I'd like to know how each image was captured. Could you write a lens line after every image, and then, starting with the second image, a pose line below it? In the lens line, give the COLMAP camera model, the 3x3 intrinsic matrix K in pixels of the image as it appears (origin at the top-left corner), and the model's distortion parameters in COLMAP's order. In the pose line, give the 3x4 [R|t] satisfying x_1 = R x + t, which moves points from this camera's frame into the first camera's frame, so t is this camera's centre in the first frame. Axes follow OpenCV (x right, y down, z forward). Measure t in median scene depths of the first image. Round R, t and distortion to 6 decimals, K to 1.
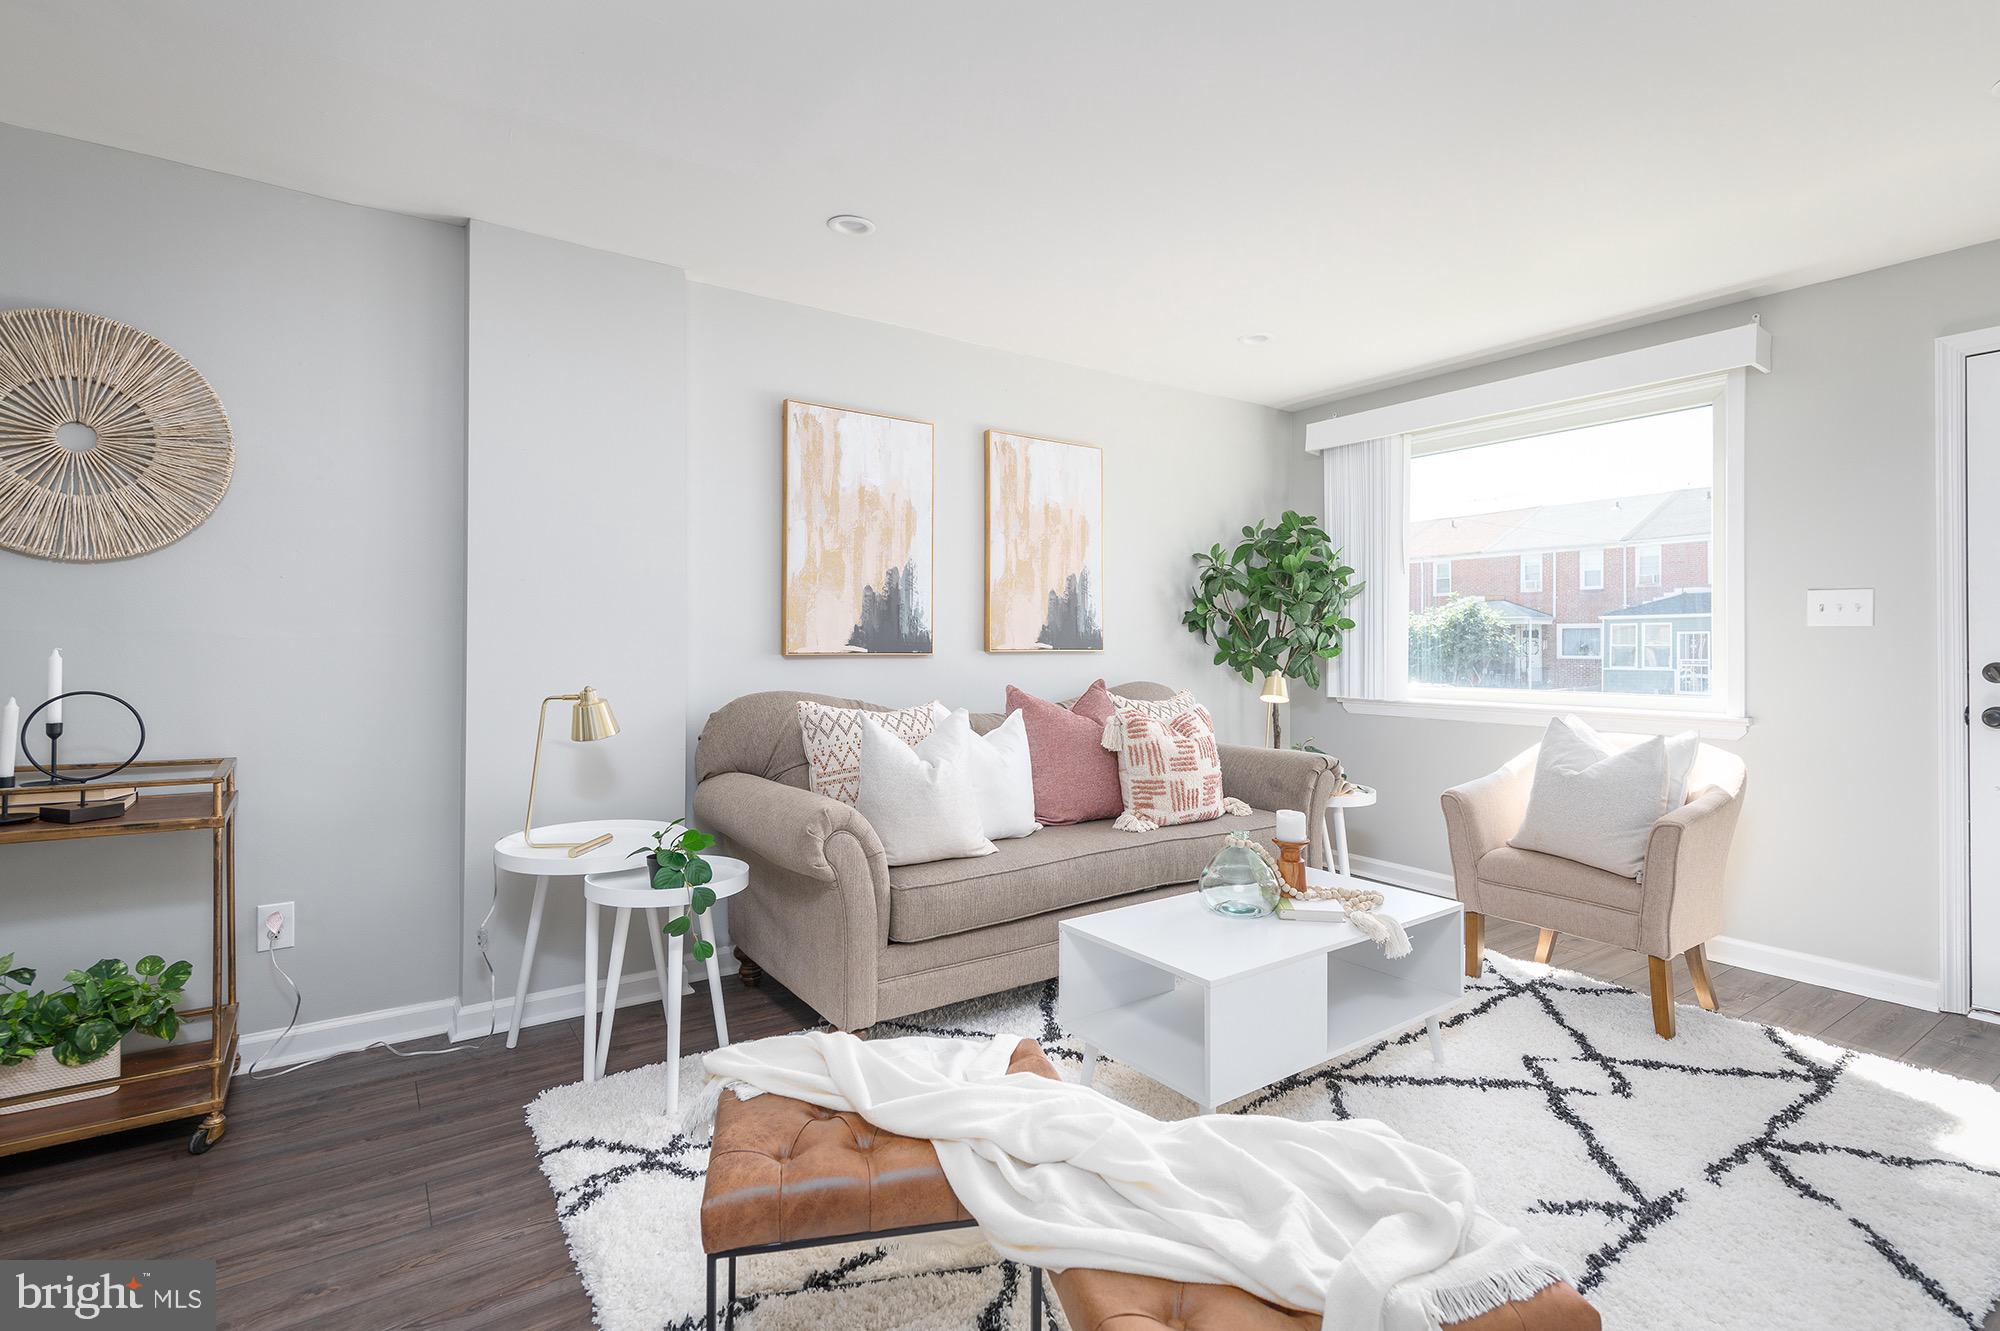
lens RADIAL K [[928.6, 0, 998.4], [0, 928.6, 647.6], [0, 0, 1]] dist [0.010812, -0.002512]
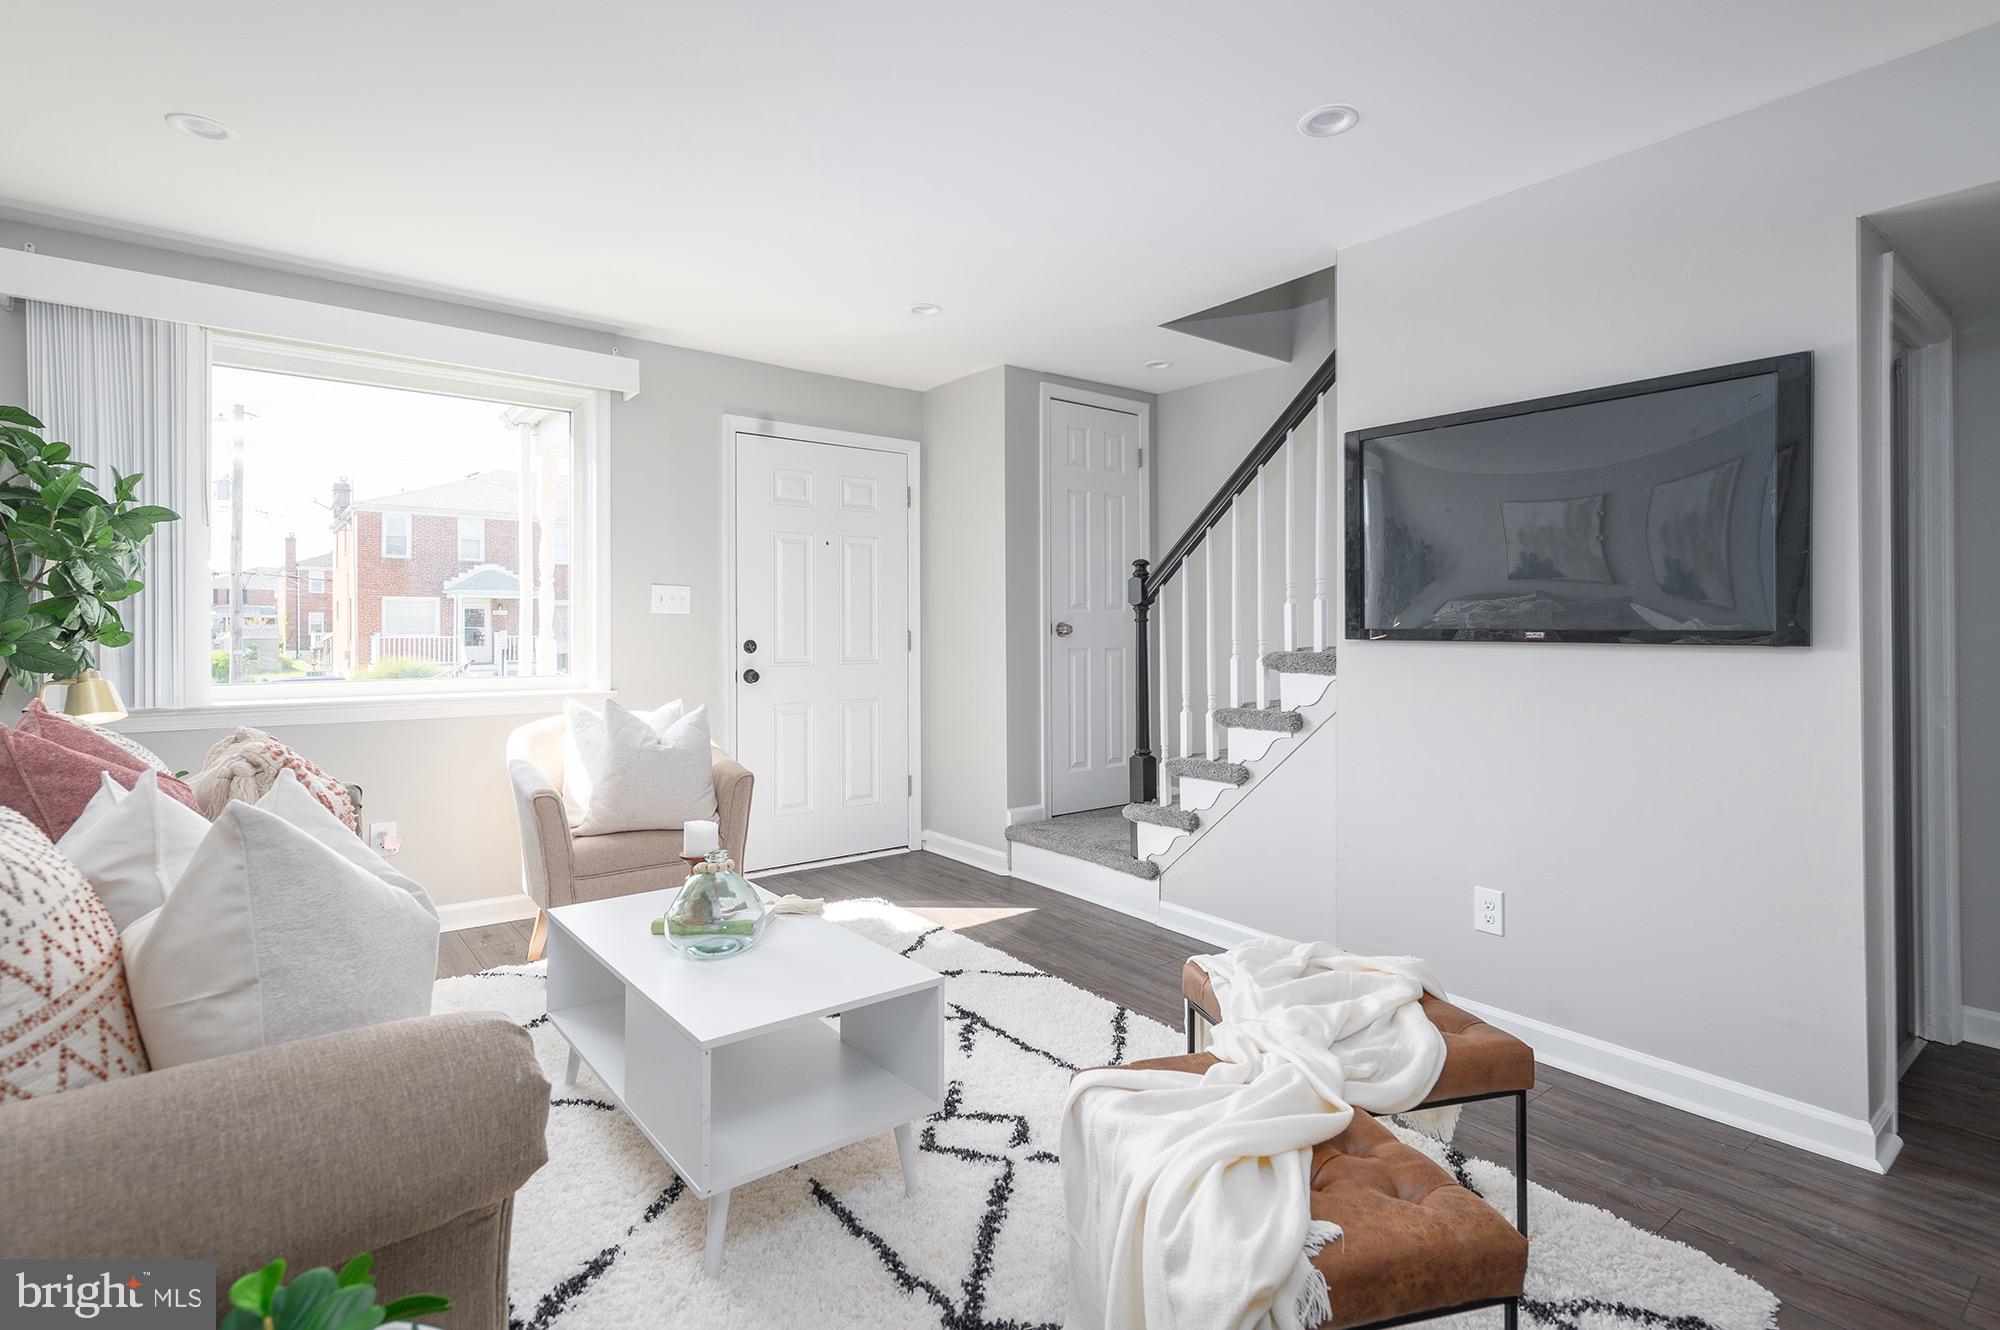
lens RADIAL K [[971.1, 0, 1020.9], [0, 971.1, 624.0], [0, 0, 1]] dist [0.015238, -0.004246]
pose [[-0.066313, 0.004393, 0.997789, -0.481752], [-0.002158, 0.999987, -0.004547, -0.003436], [-0.997797, -0.002455, -0.066302, 0.600093]]
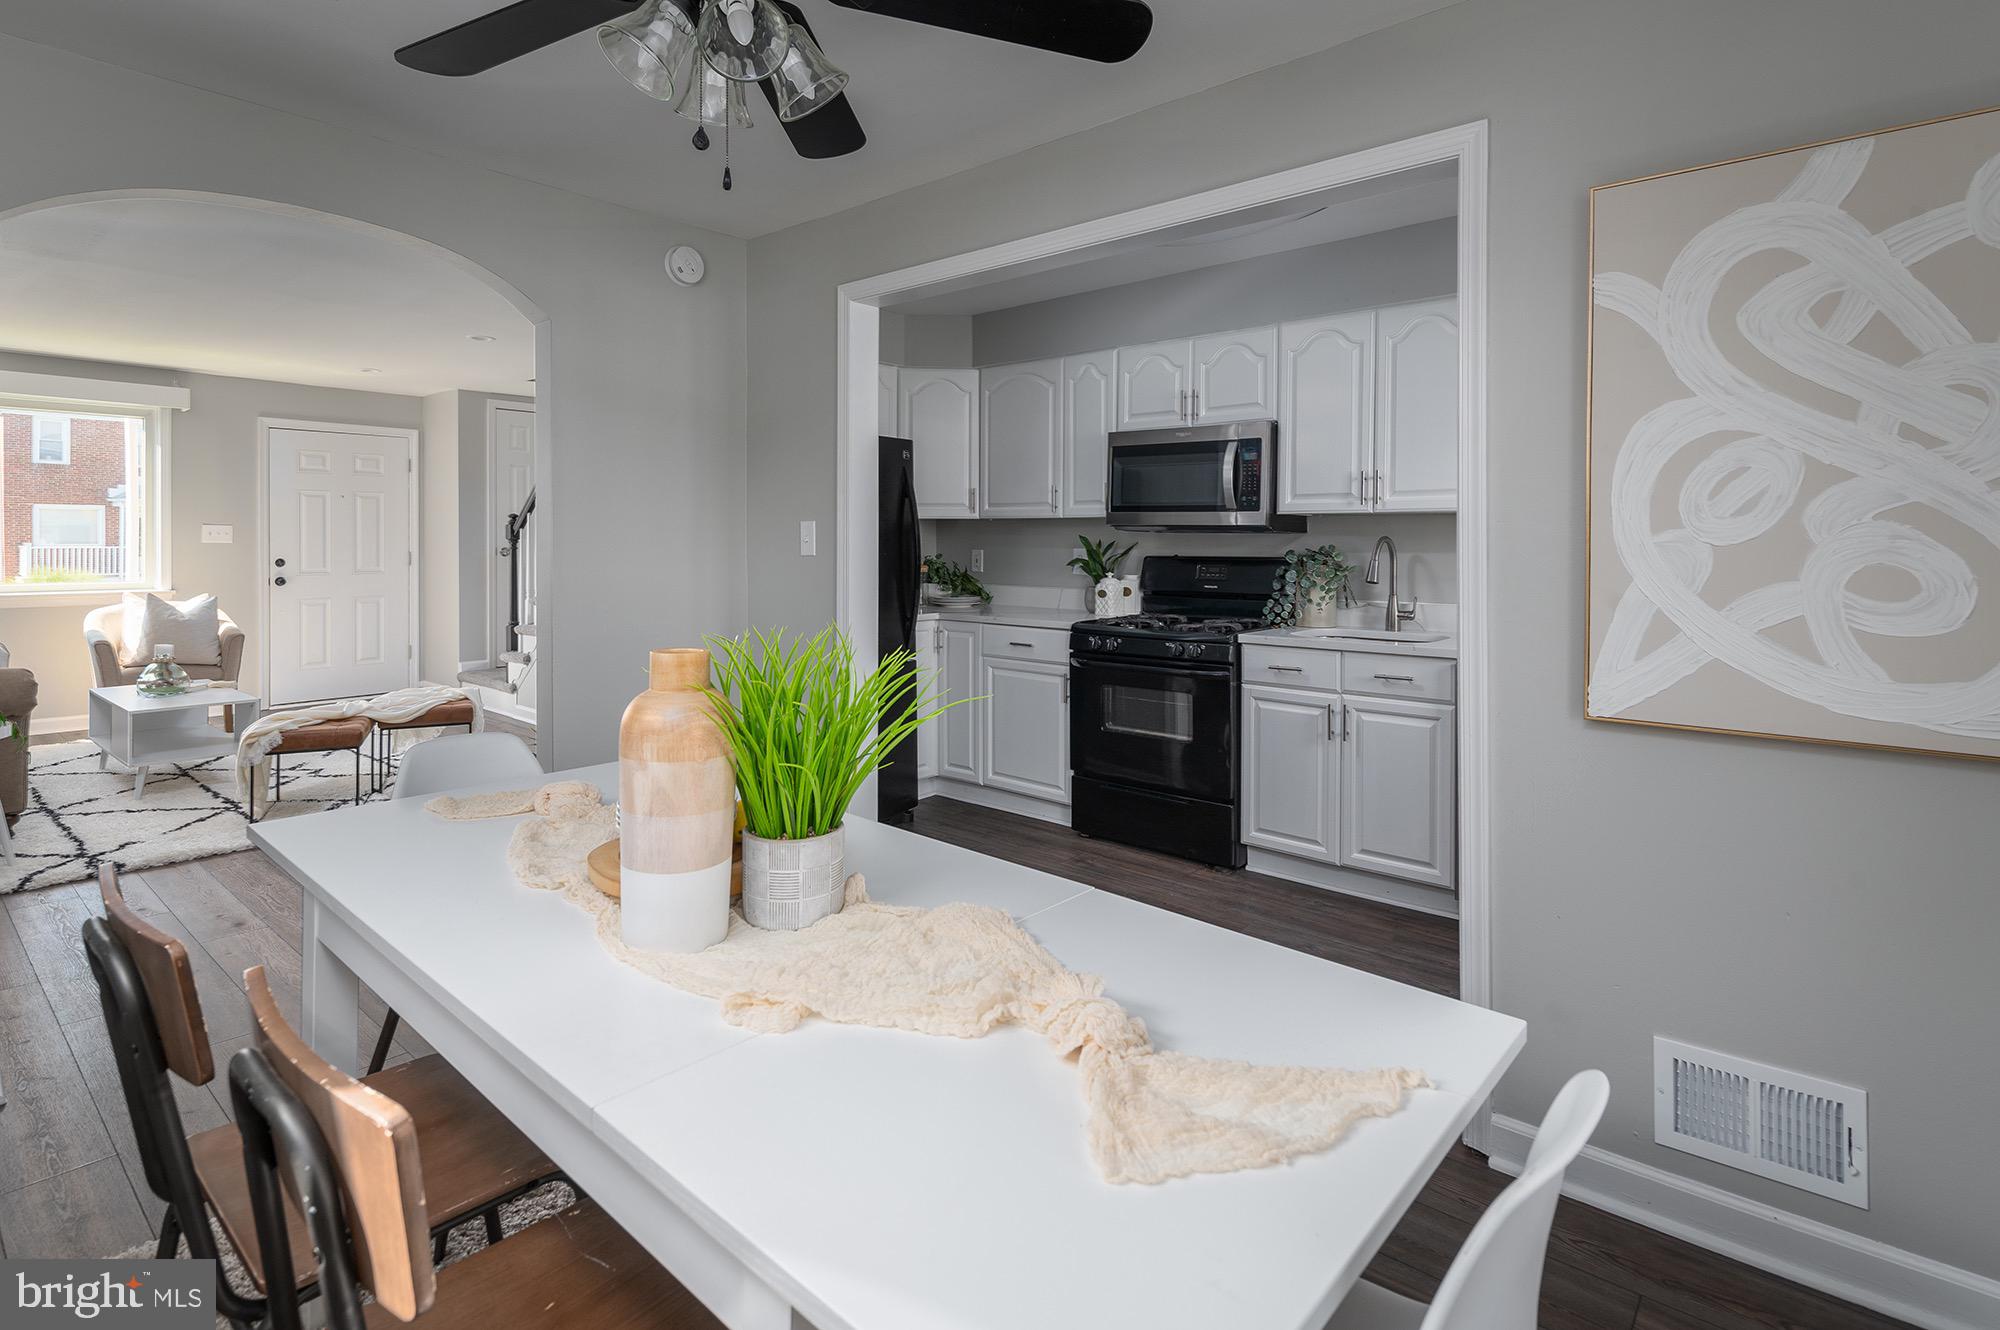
lens RADIAL K [[971.1, 0, 980.0], [0, 971.1, 539.6], [0, 0, 1]] dist [0.015238, -0.004246]
pose [[-0.248875, -0.001928, 0.968534, -1.639138], [-0.005093, 0.999987, 0.000682, -0.040021], [-0.968522, -0.004763, -0.248882, -0.107076]]
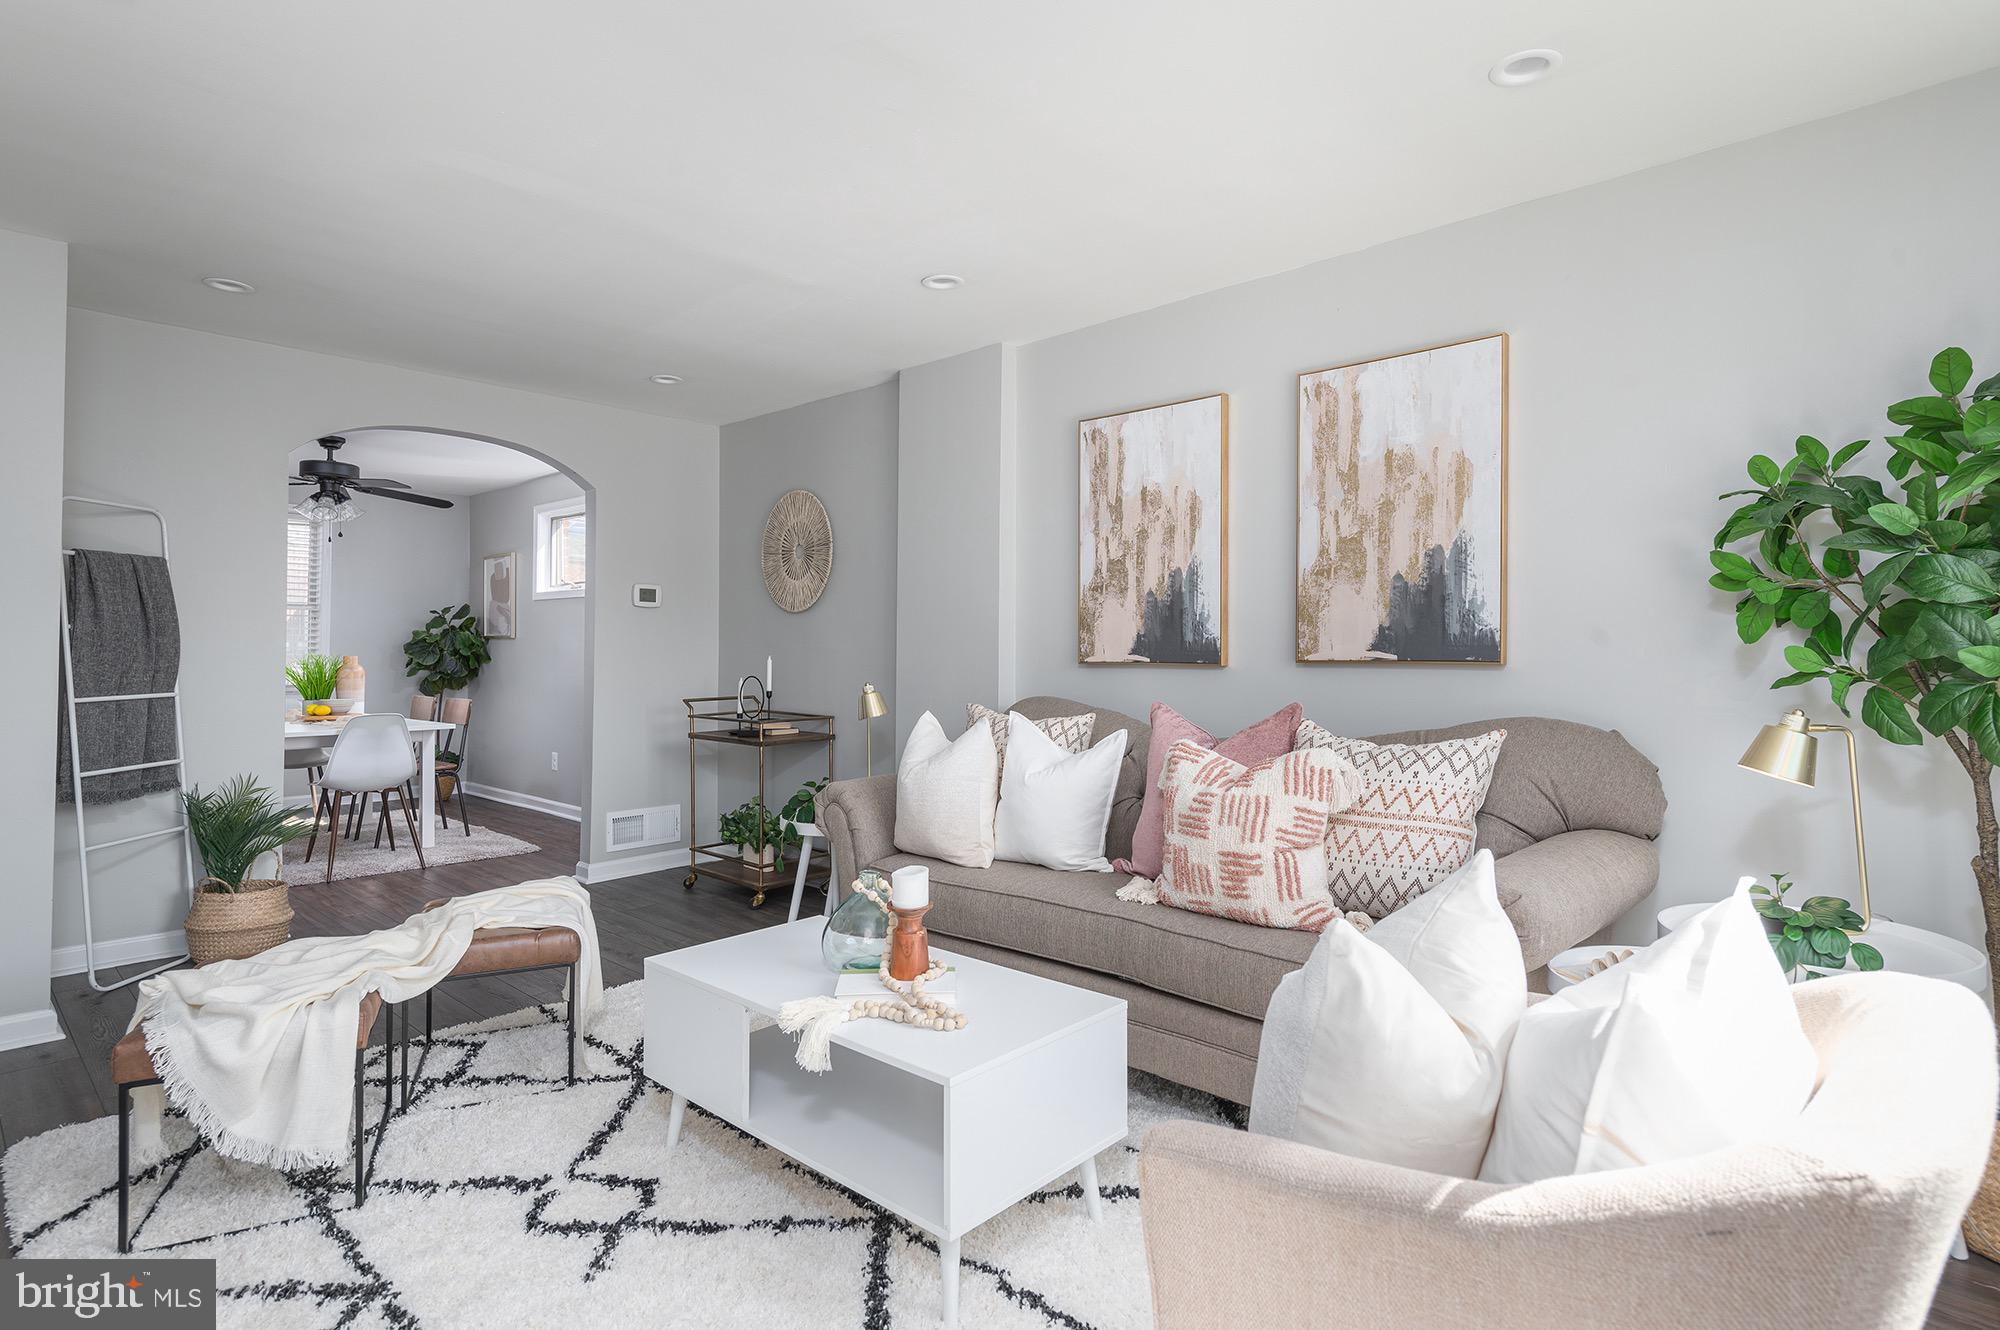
lens RADIAL K [[1079.1, 0, 977.4], [0, 1079.1, 633.8], [0, 0, 1]] dist [0.002603, 0.000081]
pose [[0.160776, -0.007727, -0.986961, 0.775439], [0.009694, 0.999933, -0.006249, -0.015335], [0.986943, -0.008563, 0.160841, 0.552826]]
